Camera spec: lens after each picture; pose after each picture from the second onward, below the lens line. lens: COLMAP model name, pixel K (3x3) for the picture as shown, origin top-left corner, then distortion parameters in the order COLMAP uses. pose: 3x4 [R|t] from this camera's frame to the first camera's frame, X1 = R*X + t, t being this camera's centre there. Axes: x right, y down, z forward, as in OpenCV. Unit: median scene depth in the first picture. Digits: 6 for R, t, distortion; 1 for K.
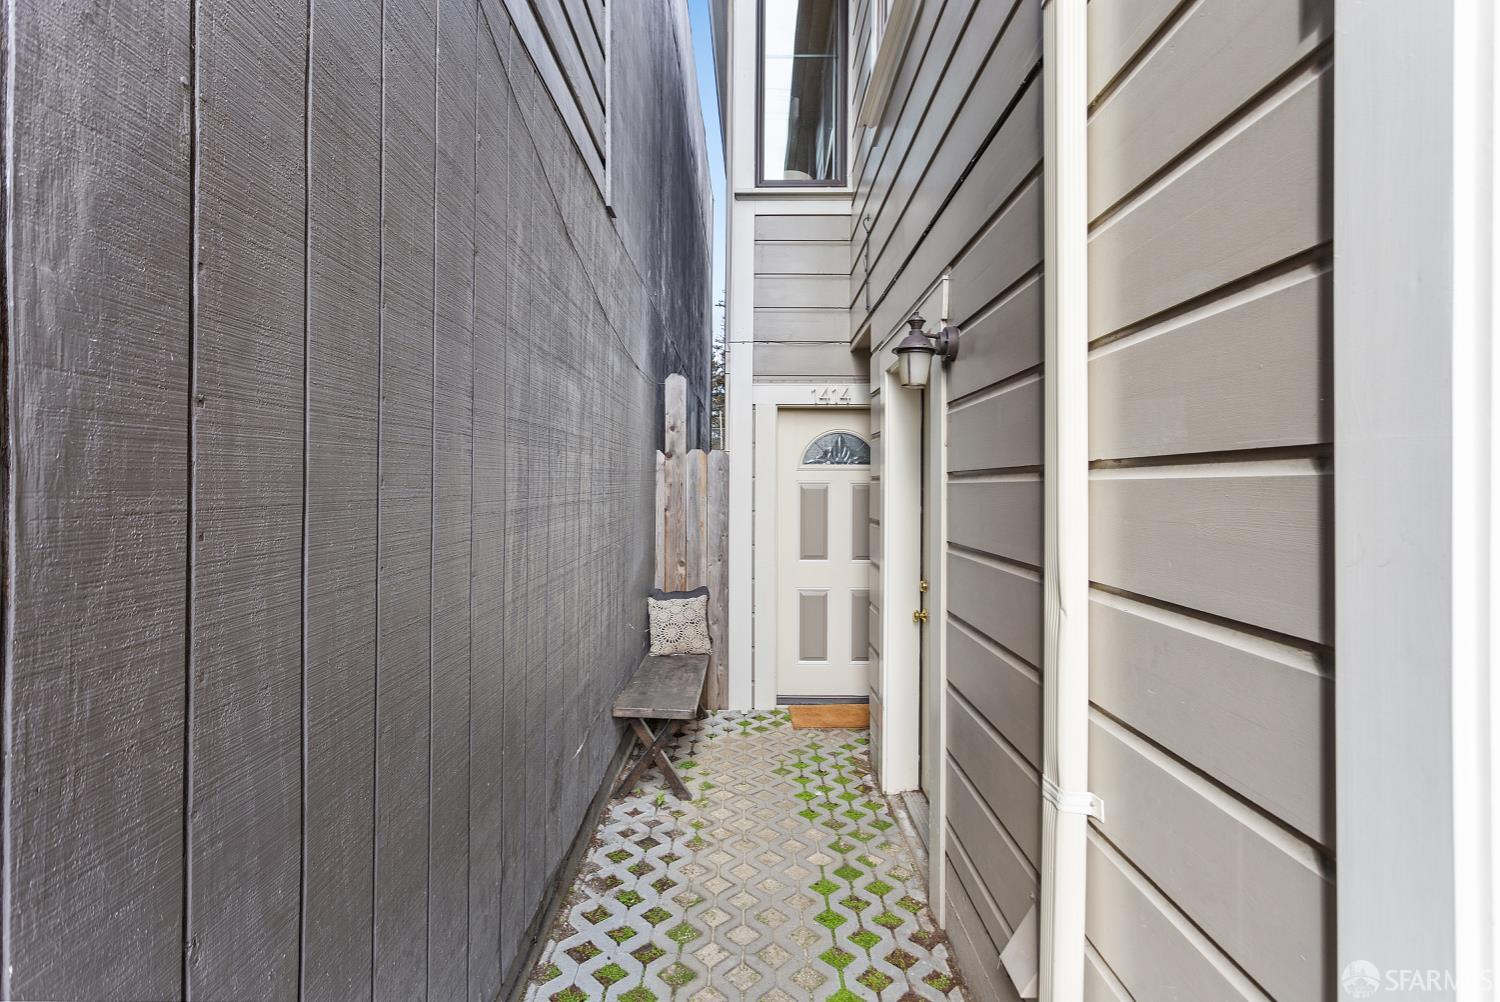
lens RADIAL K [[711.9, 0, 747.1], [0, 711.9, 494.1], [0, 0, 1]] dist [0.002556, 0.000451]
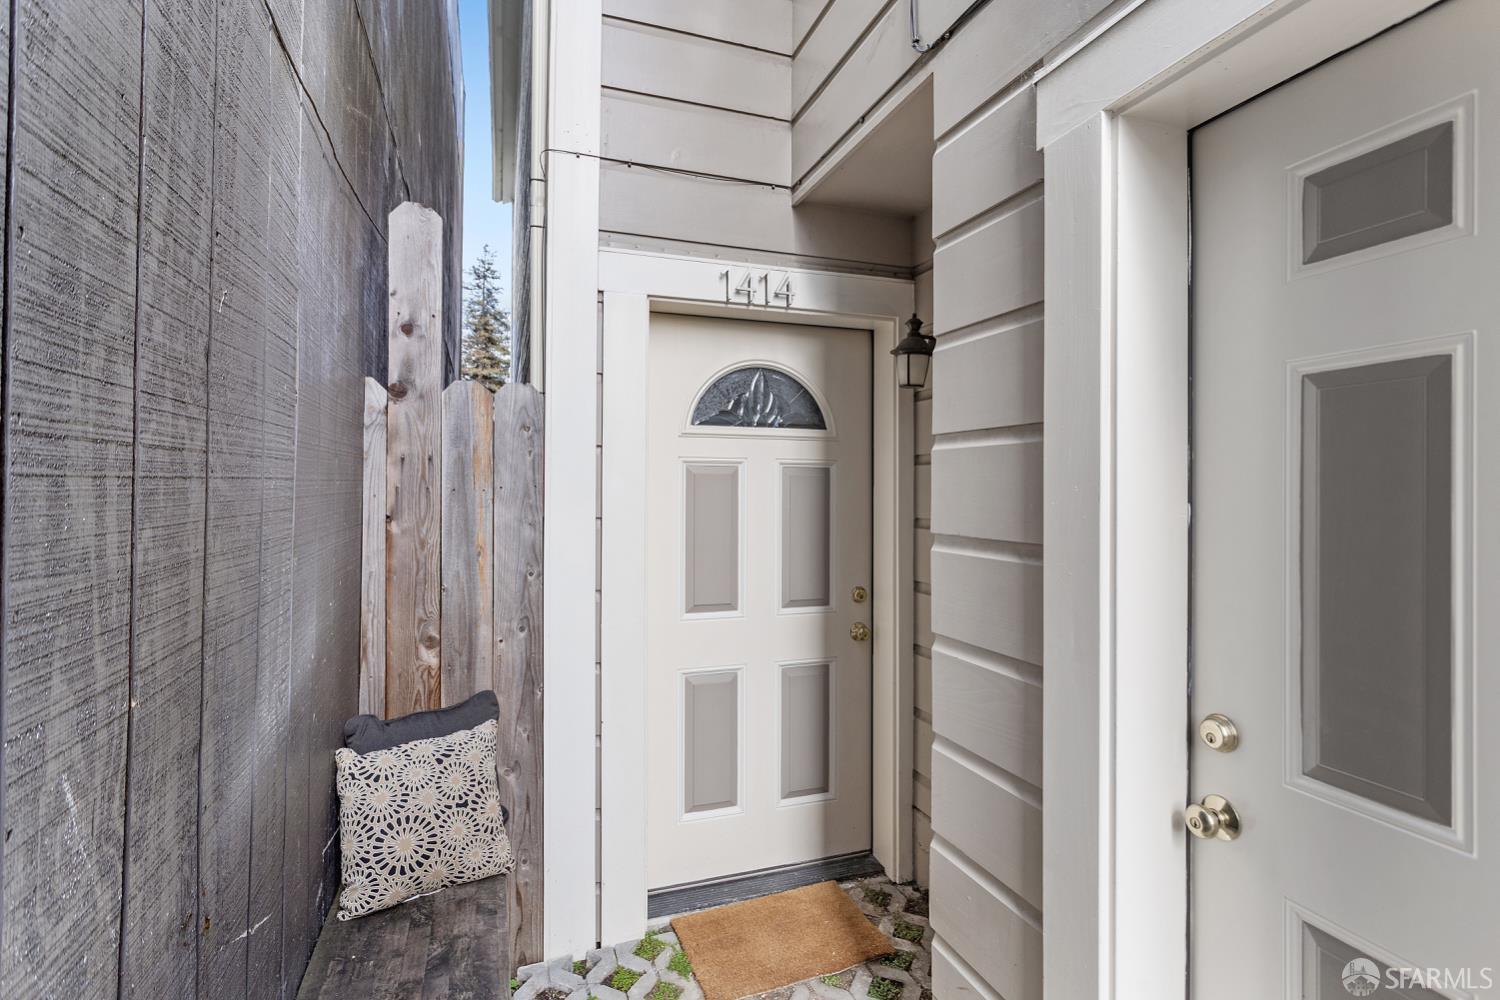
lens RADIAL K [[711.9, 0, 759.7], [0, 711.9, 488.4], [0, 0, 1]] dist [0.002556, 0.000451]
pose [[0.935638, 0.000723, 0.352959, -0.057608], [0.002226, 0.999966, -0.007949, 0.007807], [-0.352953, 0.008223, 0.935605, 0.523848]]
